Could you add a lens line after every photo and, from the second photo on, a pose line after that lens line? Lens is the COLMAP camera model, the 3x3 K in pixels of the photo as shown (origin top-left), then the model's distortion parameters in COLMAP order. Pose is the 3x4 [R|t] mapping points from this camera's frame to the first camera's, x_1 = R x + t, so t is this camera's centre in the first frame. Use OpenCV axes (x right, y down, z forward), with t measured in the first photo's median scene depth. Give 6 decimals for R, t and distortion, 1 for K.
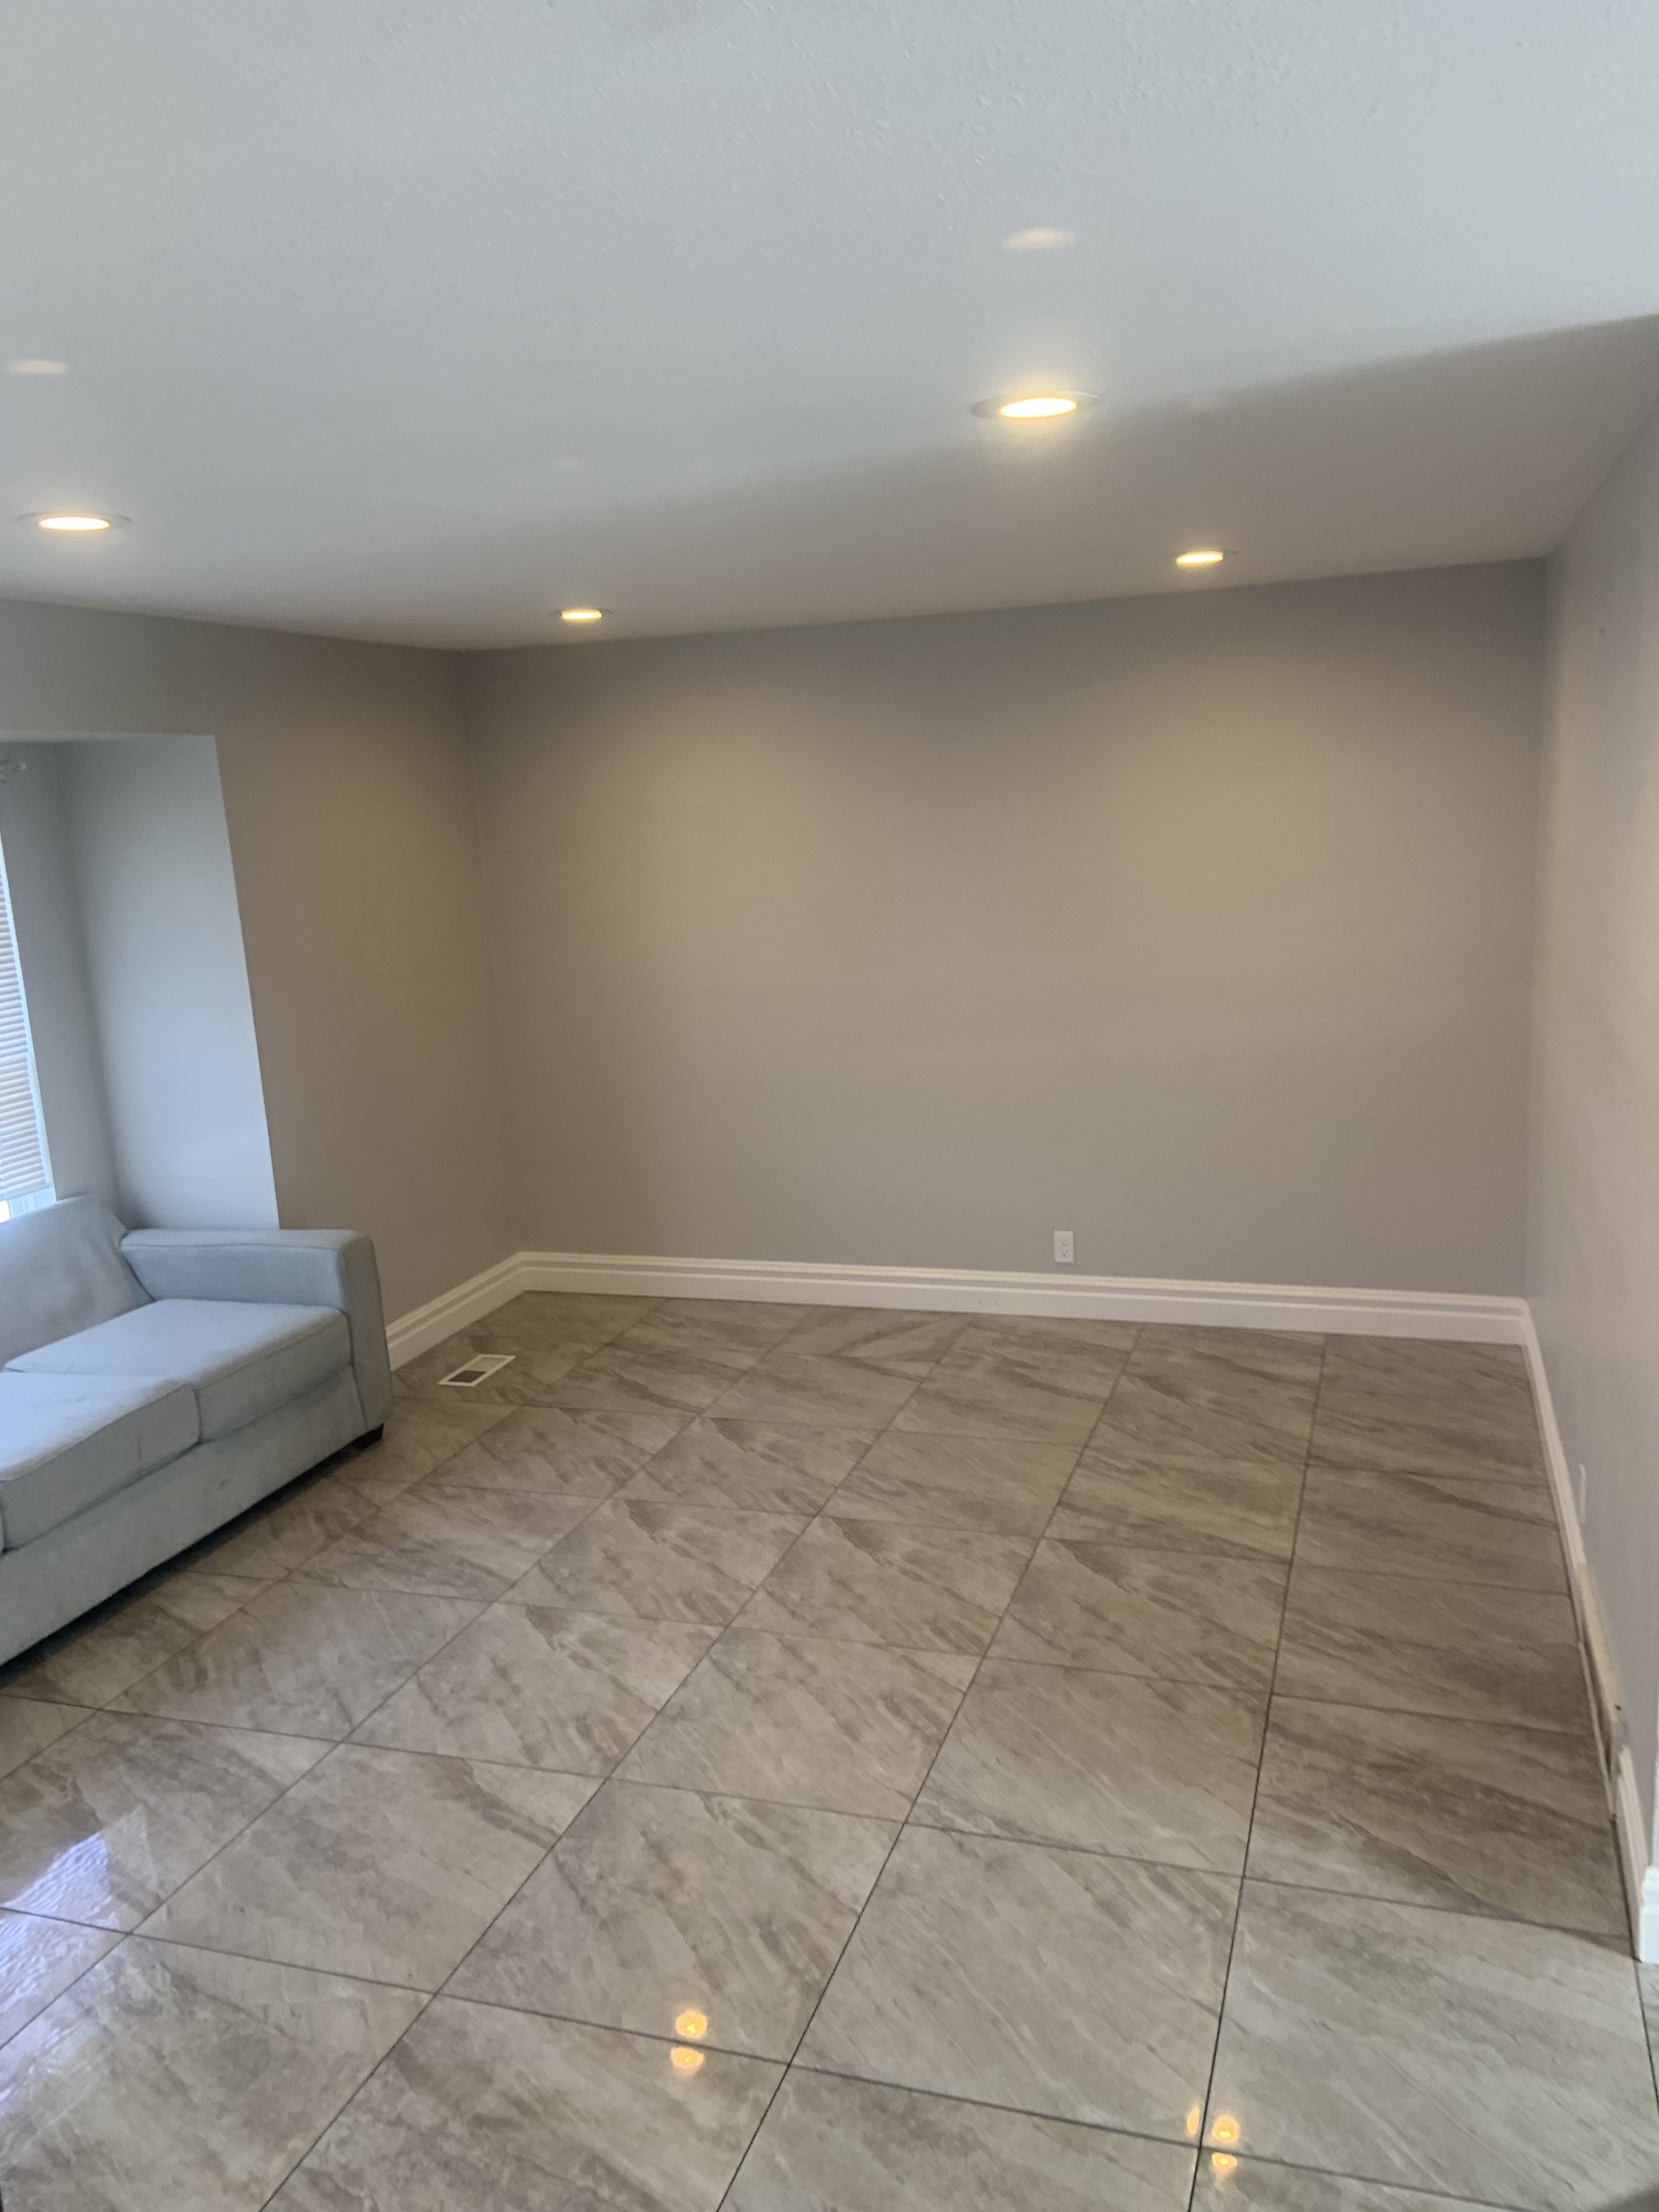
lens RADIAL K [[1672.6, 0, 844.8], [0, 1672.6, 1112.6], [0, 0, 1]] dist [0.111791, -0.133572]
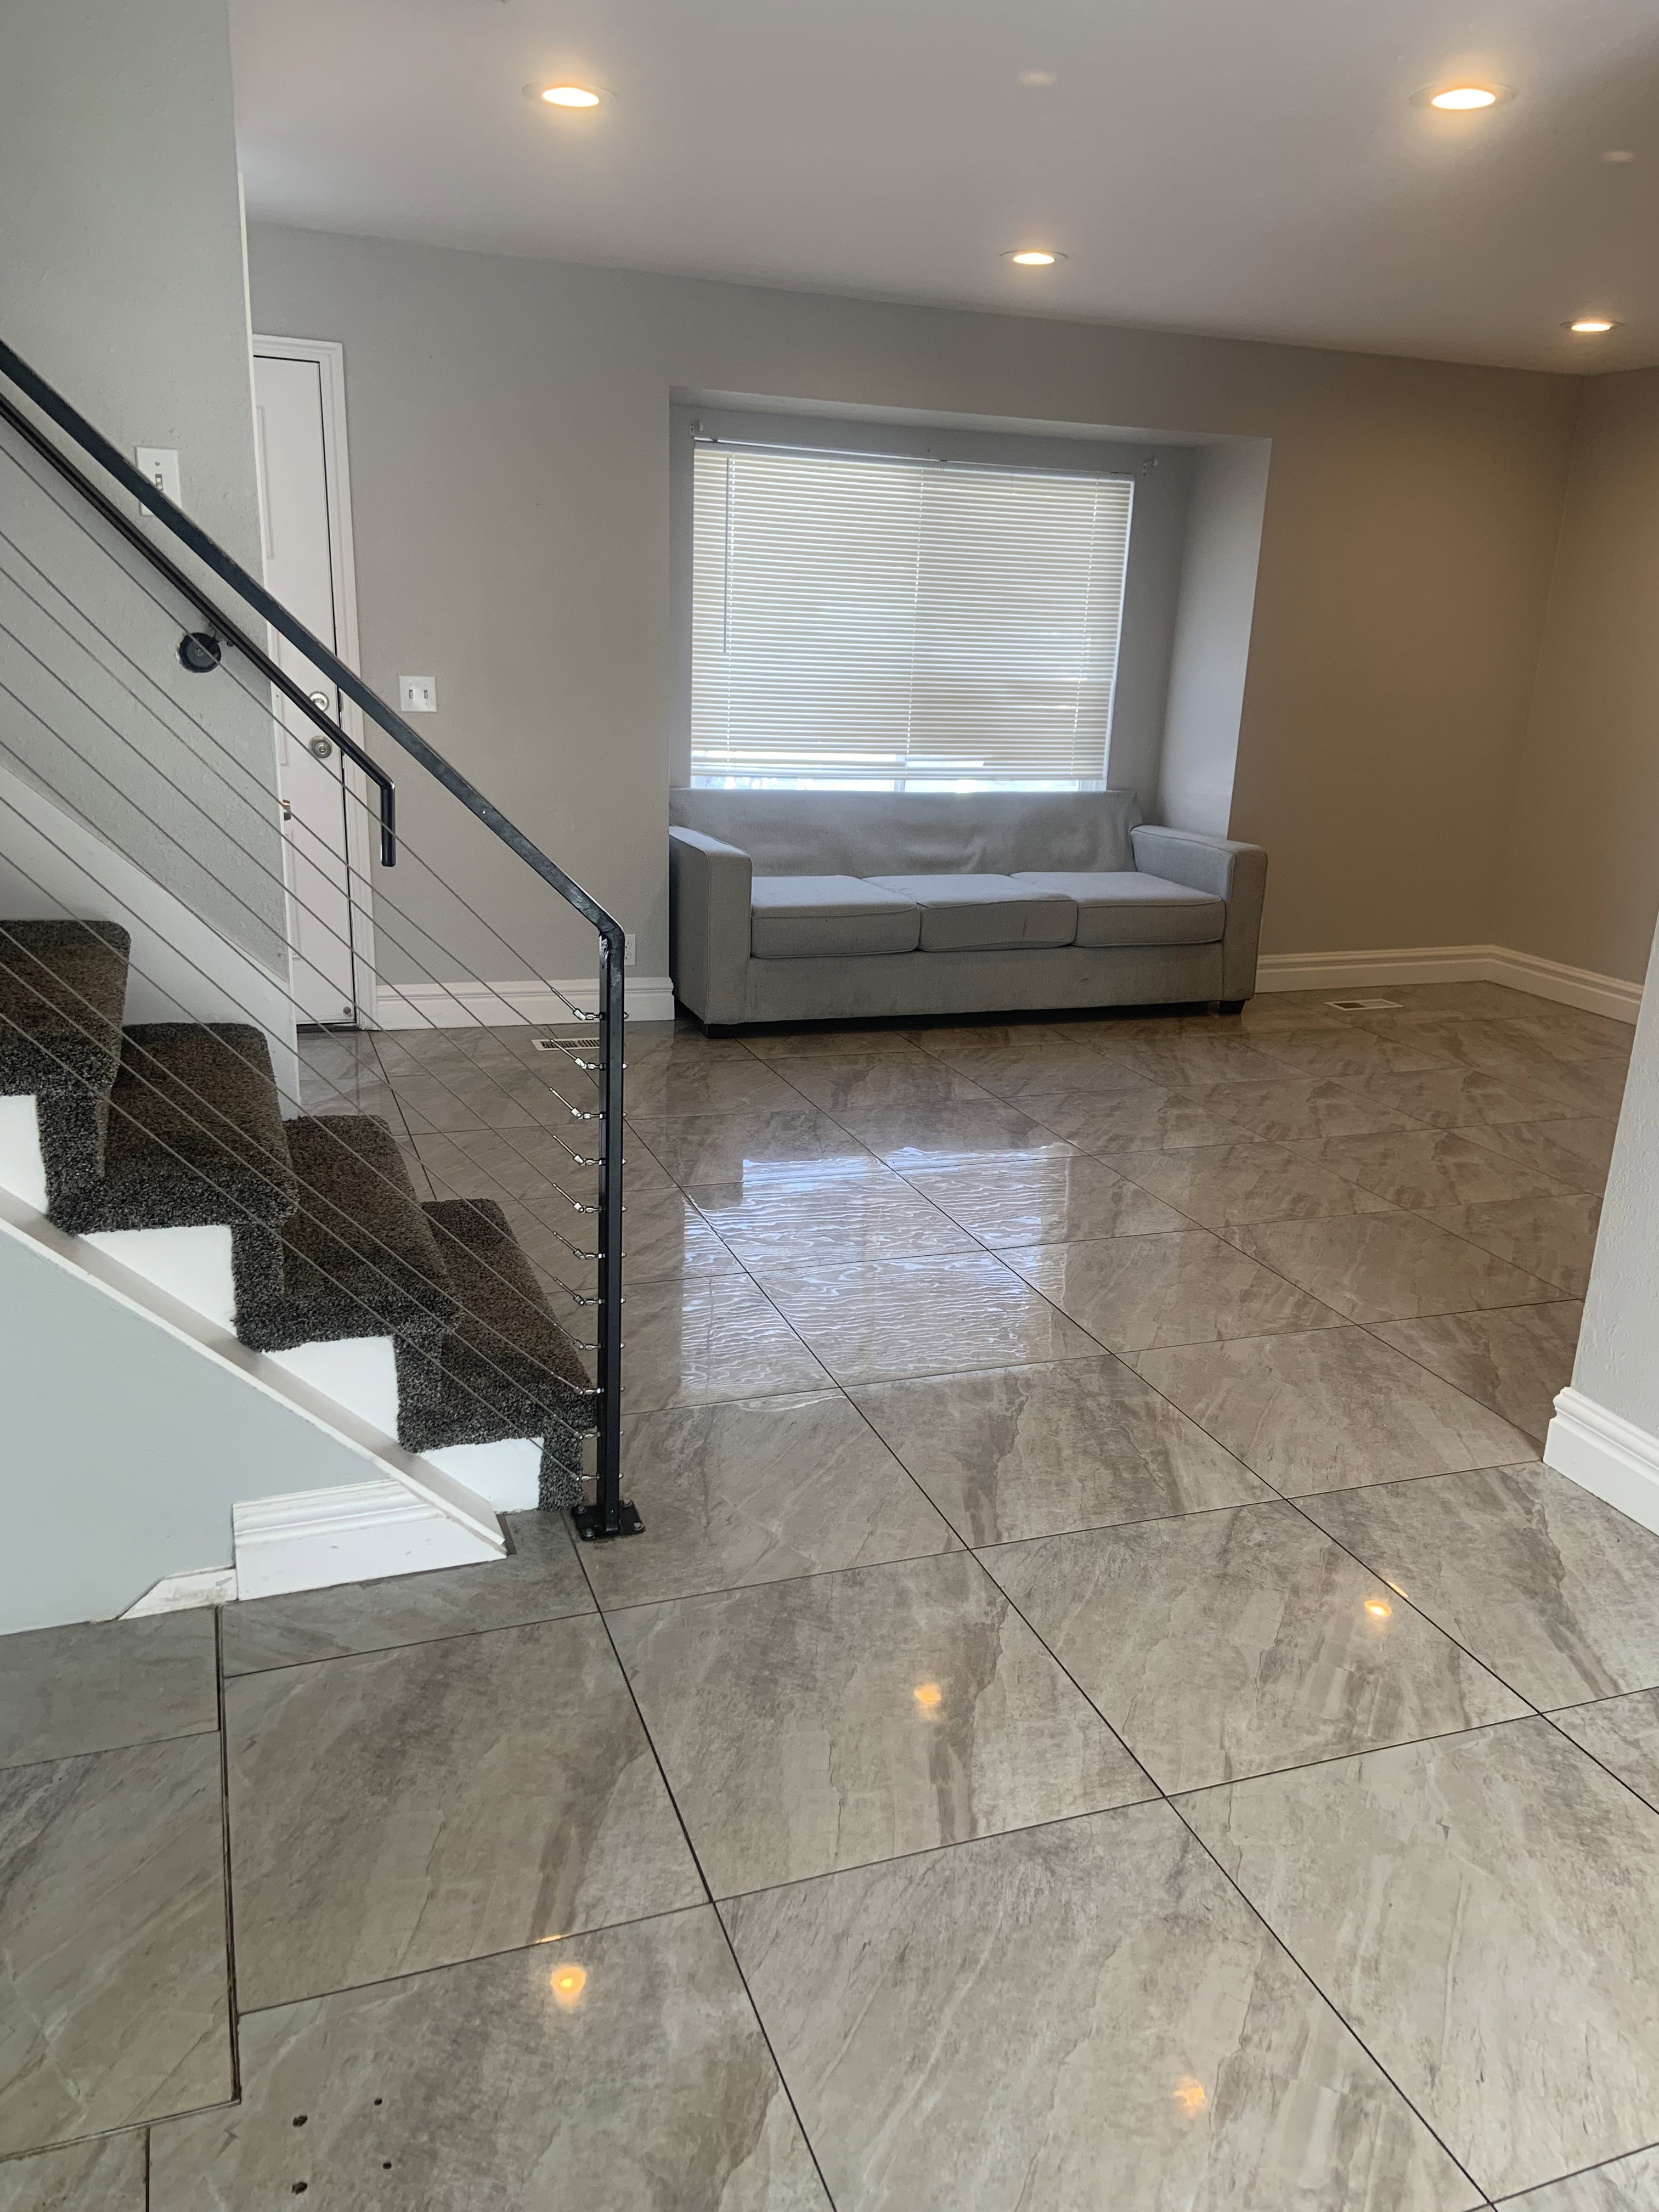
lens RADIAL K [[1672.6, 0, 817.4], [0, 1672.6, 1108.2], [0, 0, 1]] dist [0.111791, -0.133572]
pose [[0.612619, 0.302371, -0.730253, 0.589748], [-0.225049, 0.952416, 0.205564, 0.084917], [0.757662, 0.038411, 0.651516, -0.093495]]
